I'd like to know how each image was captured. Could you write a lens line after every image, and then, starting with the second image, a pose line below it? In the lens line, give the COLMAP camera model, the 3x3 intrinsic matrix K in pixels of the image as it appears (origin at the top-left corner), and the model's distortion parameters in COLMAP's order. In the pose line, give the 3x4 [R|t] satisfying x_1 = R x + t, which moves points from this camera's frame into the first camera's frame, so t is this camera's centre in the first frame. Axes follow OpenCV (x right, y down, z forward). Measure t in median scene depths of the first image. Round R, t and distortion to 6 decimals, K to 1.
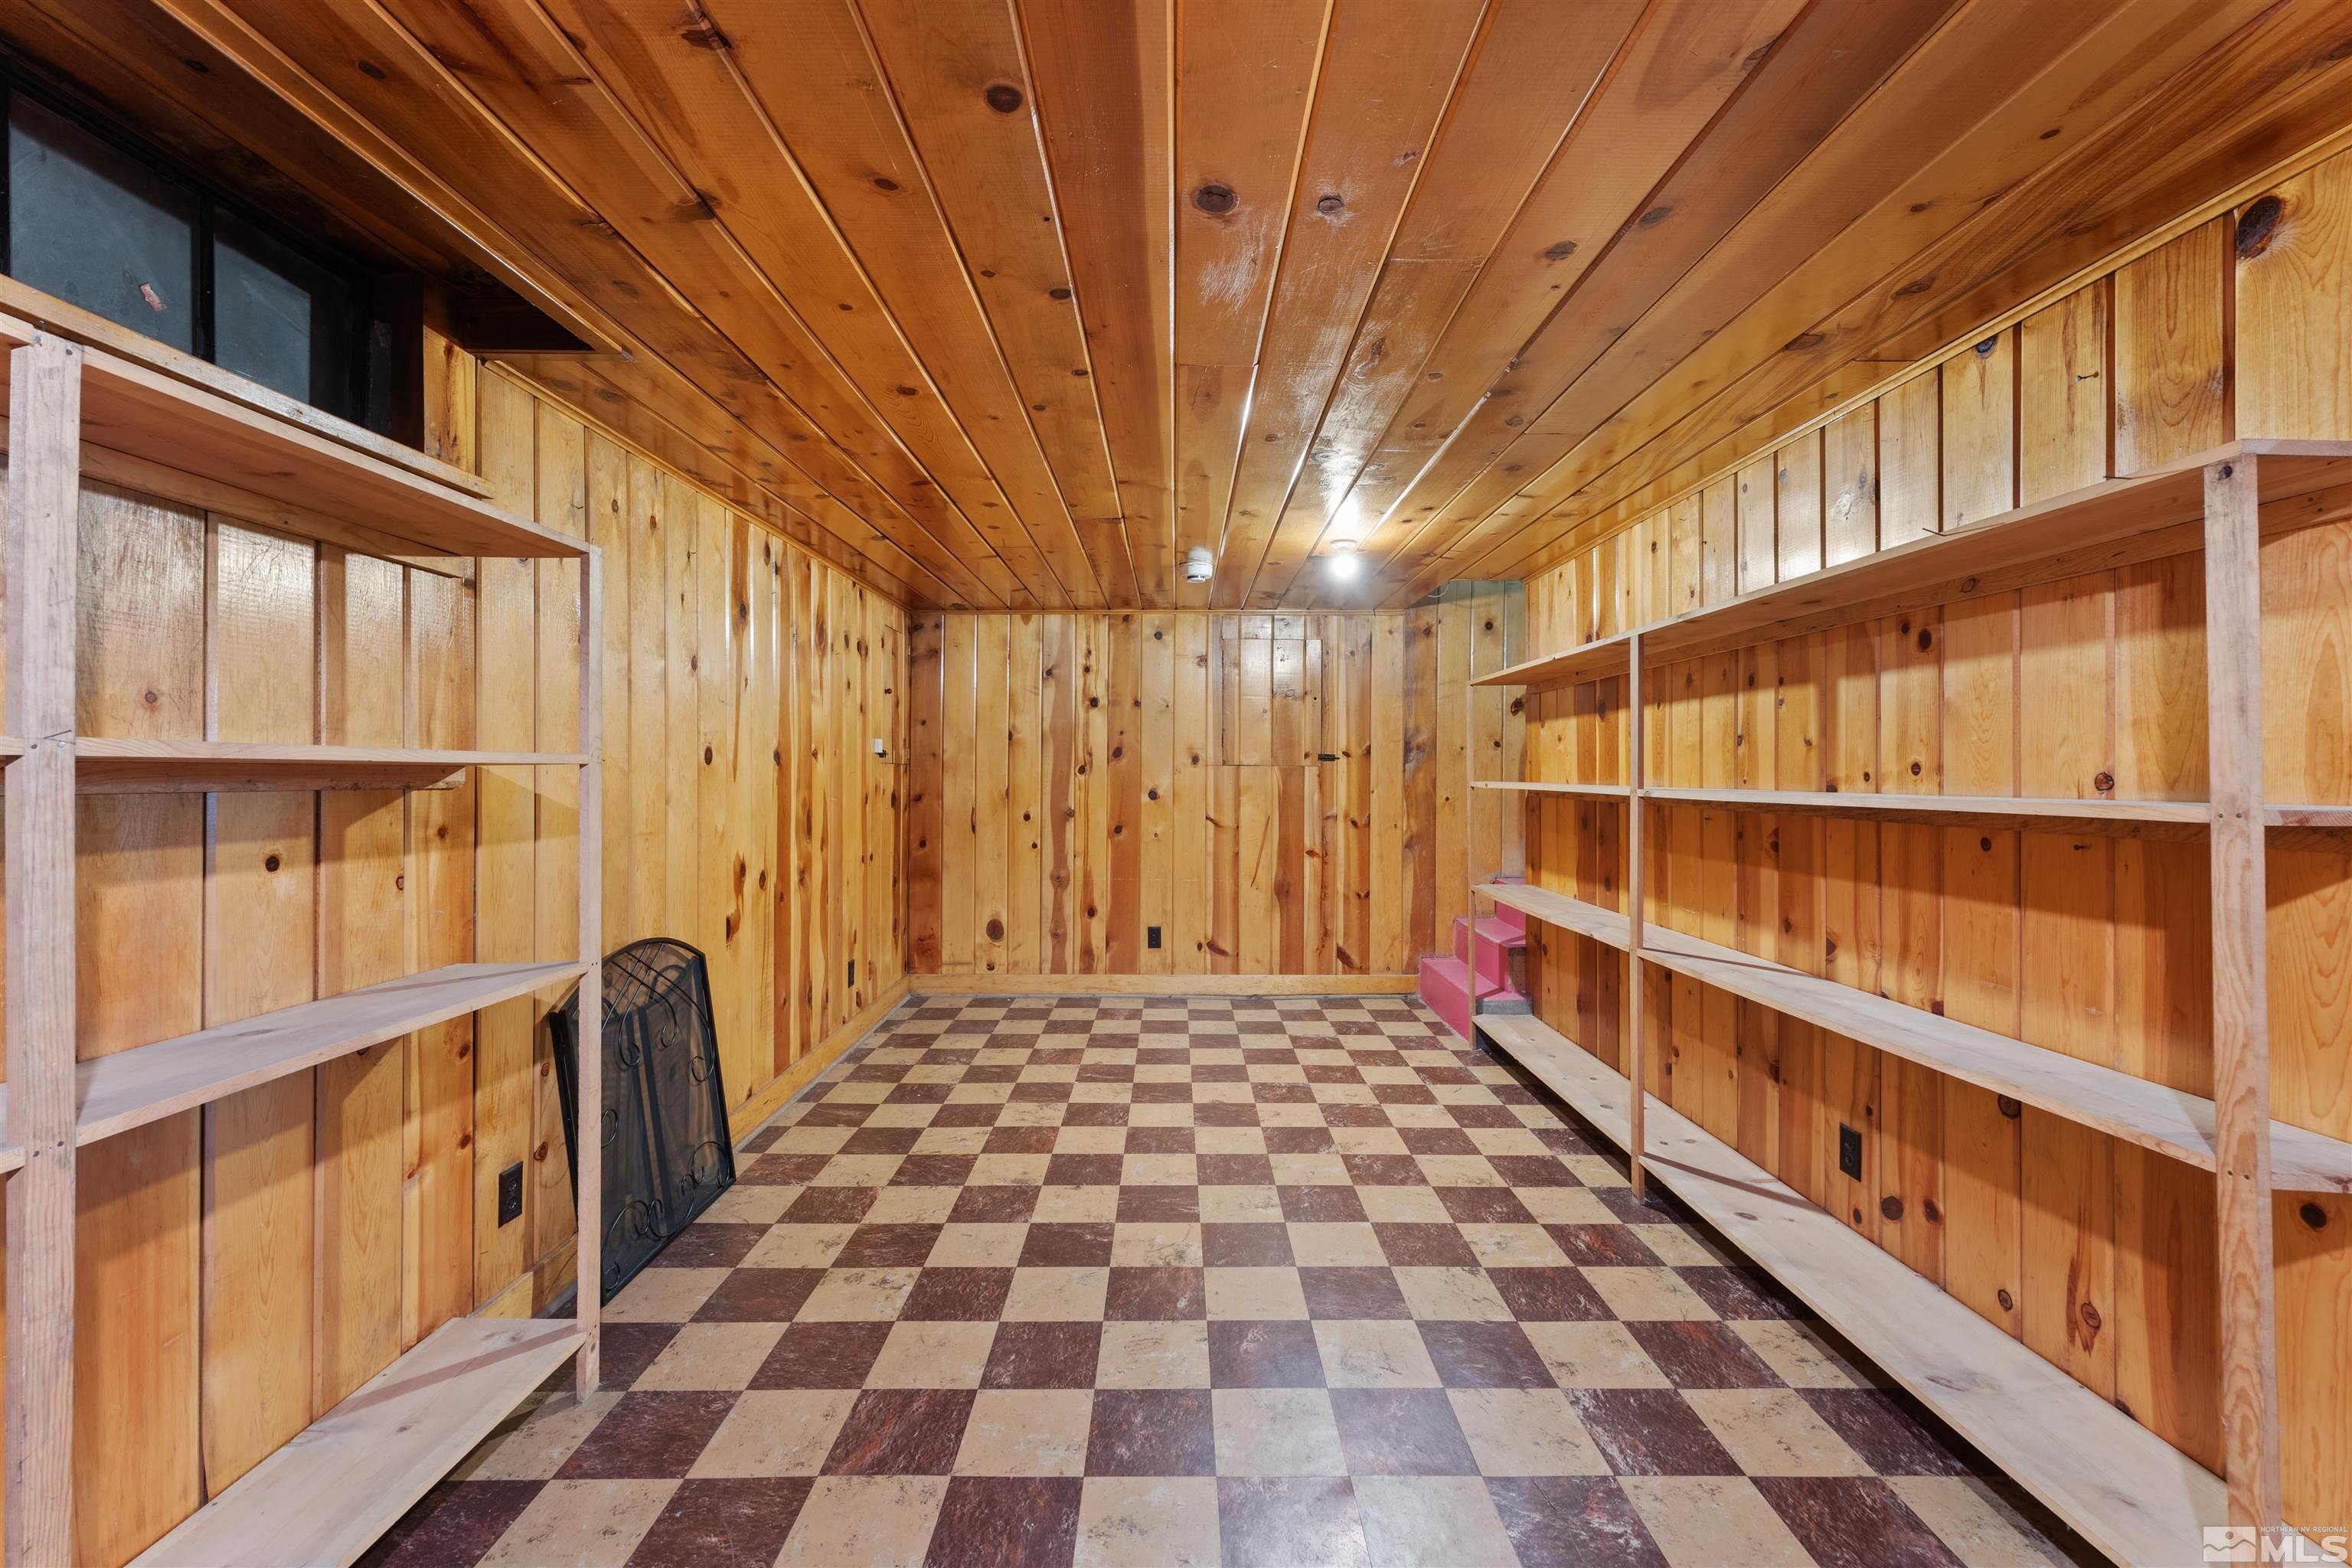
lens RADIAL K [[938.8, 0, 1178.7], [0, 938.8, 772.3], [0, 0, 1]] dist [0.000944, 0.000162]
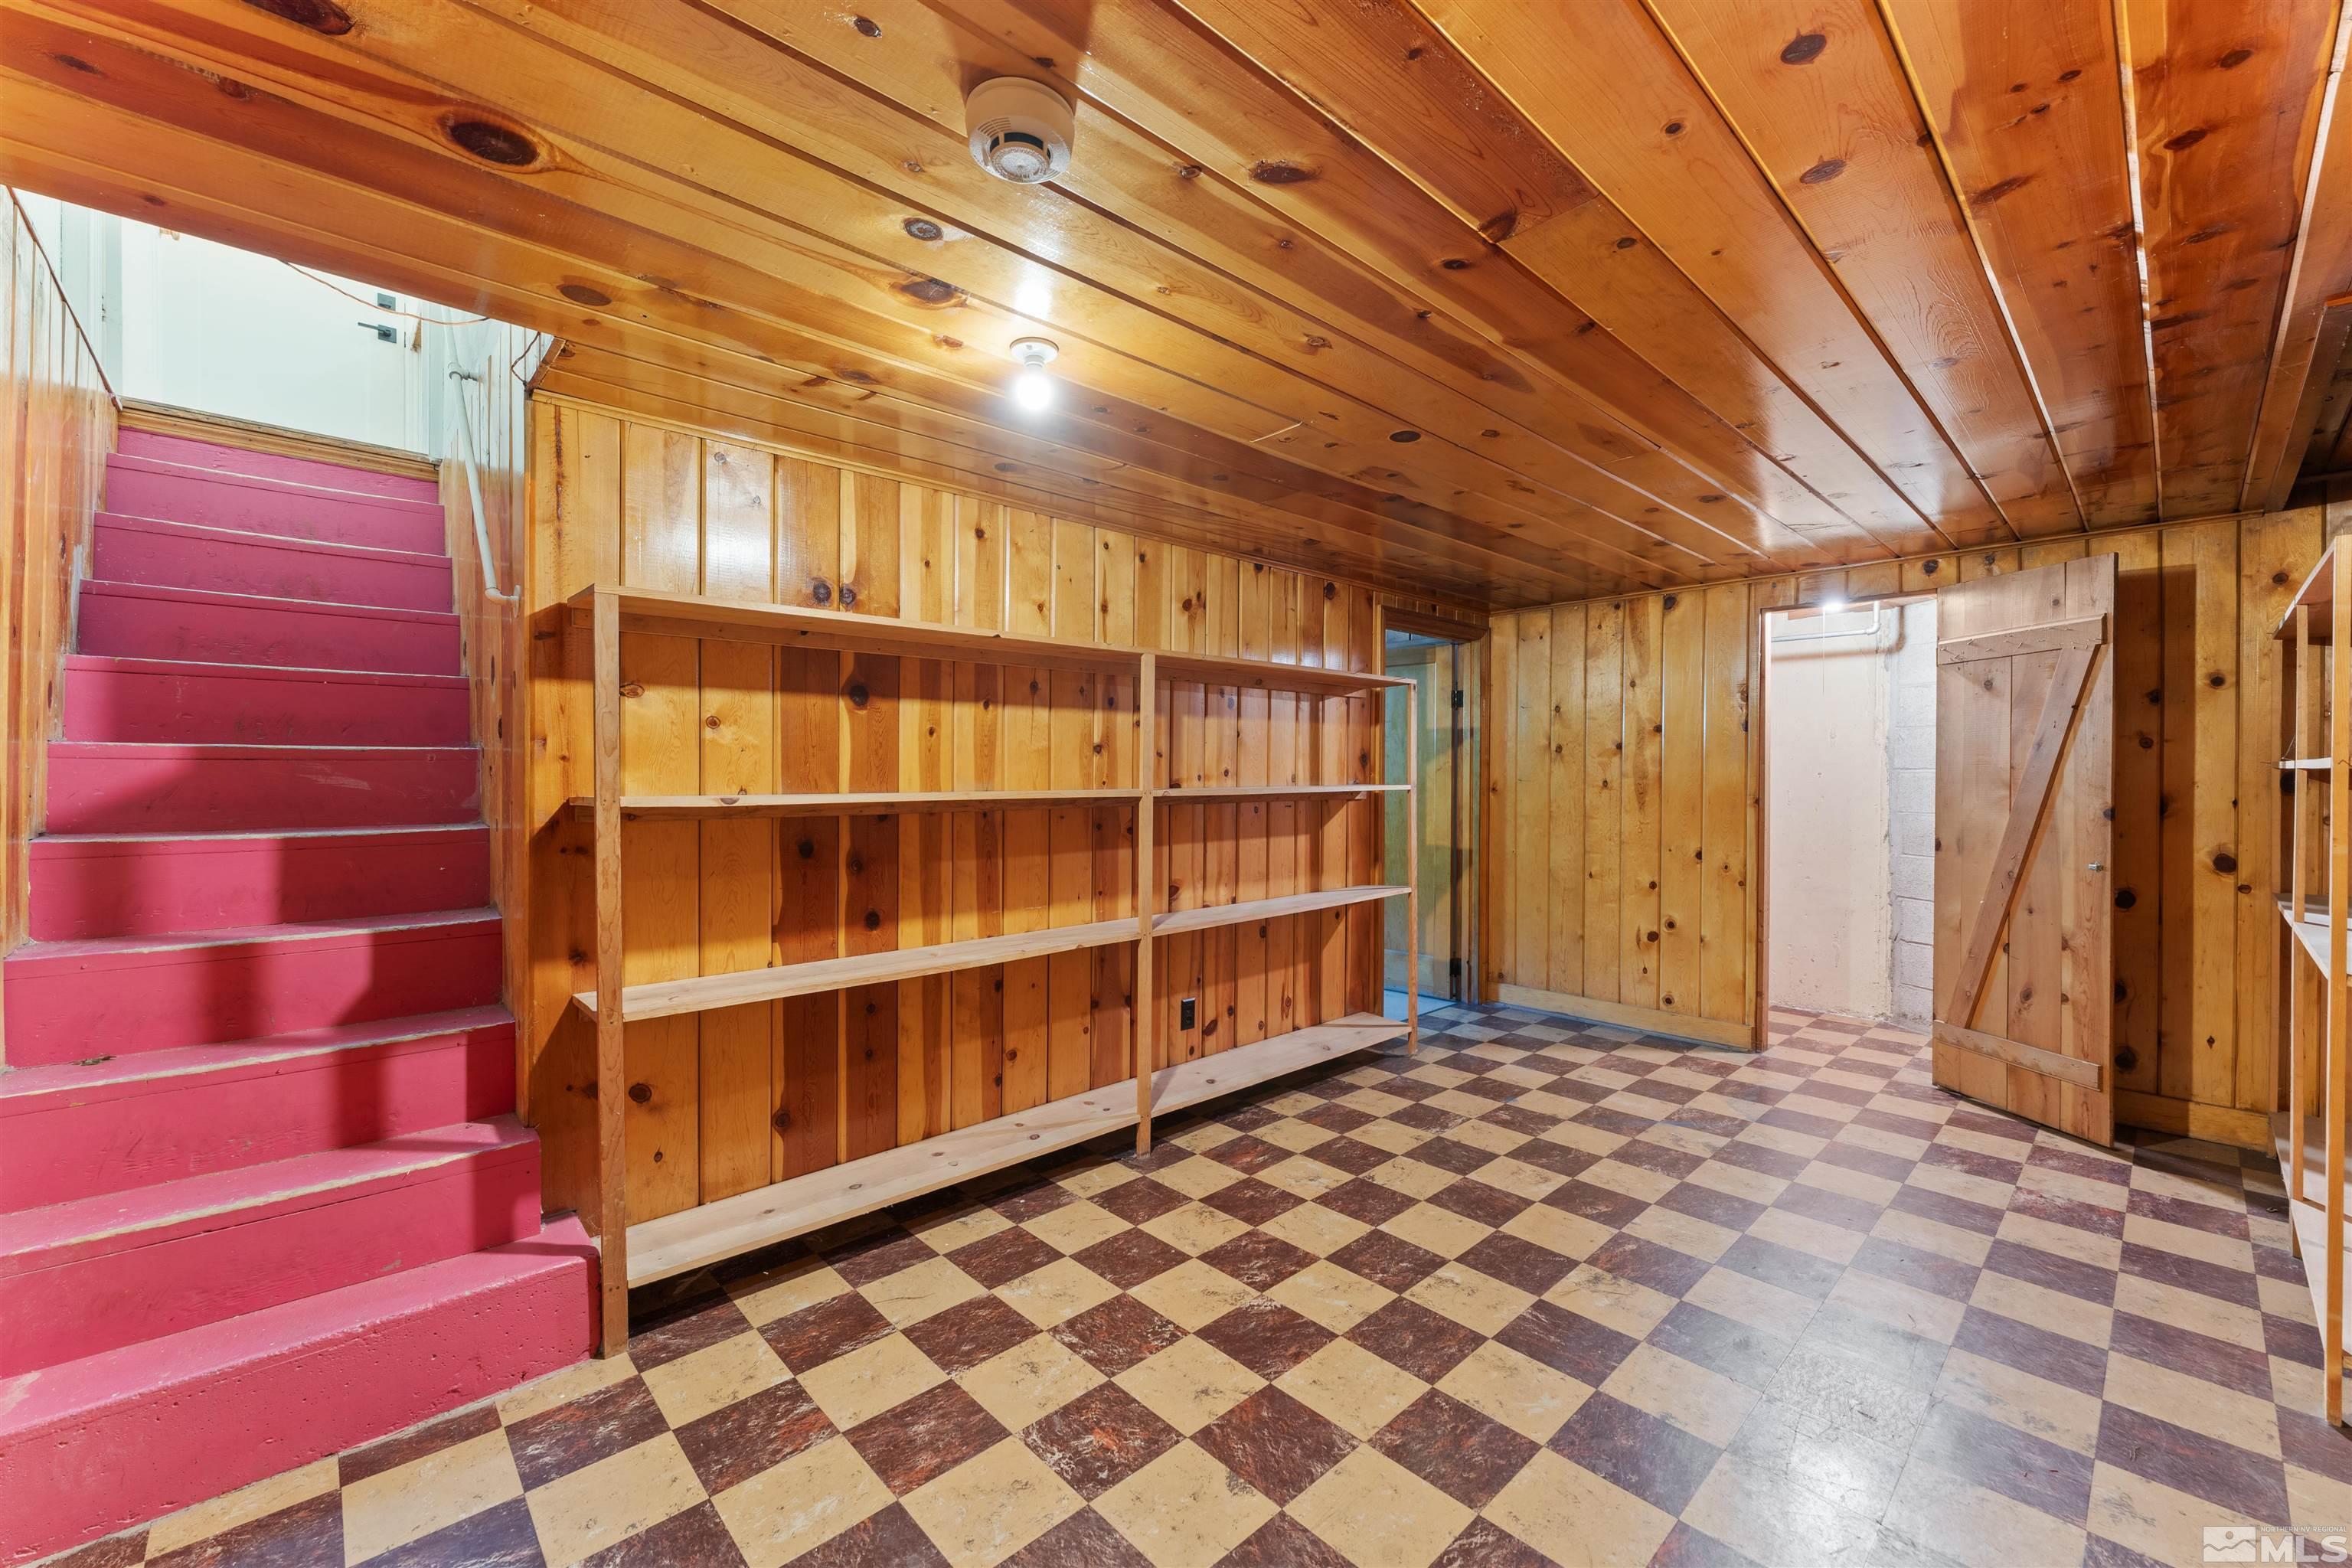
lens RADIAL K [[938.8, 0, 1182.9], [0, 938.8, 776.3], [0, 0, 1]] dist [0.000944, 0.000162]
pose [[-0.676000, -0.008462, 0.736853, -0.398278], [-0.001404, 0.999947, 0.010195, -0.011835], [-0.736900, 0.005857, -0.675976, 1.860653]]
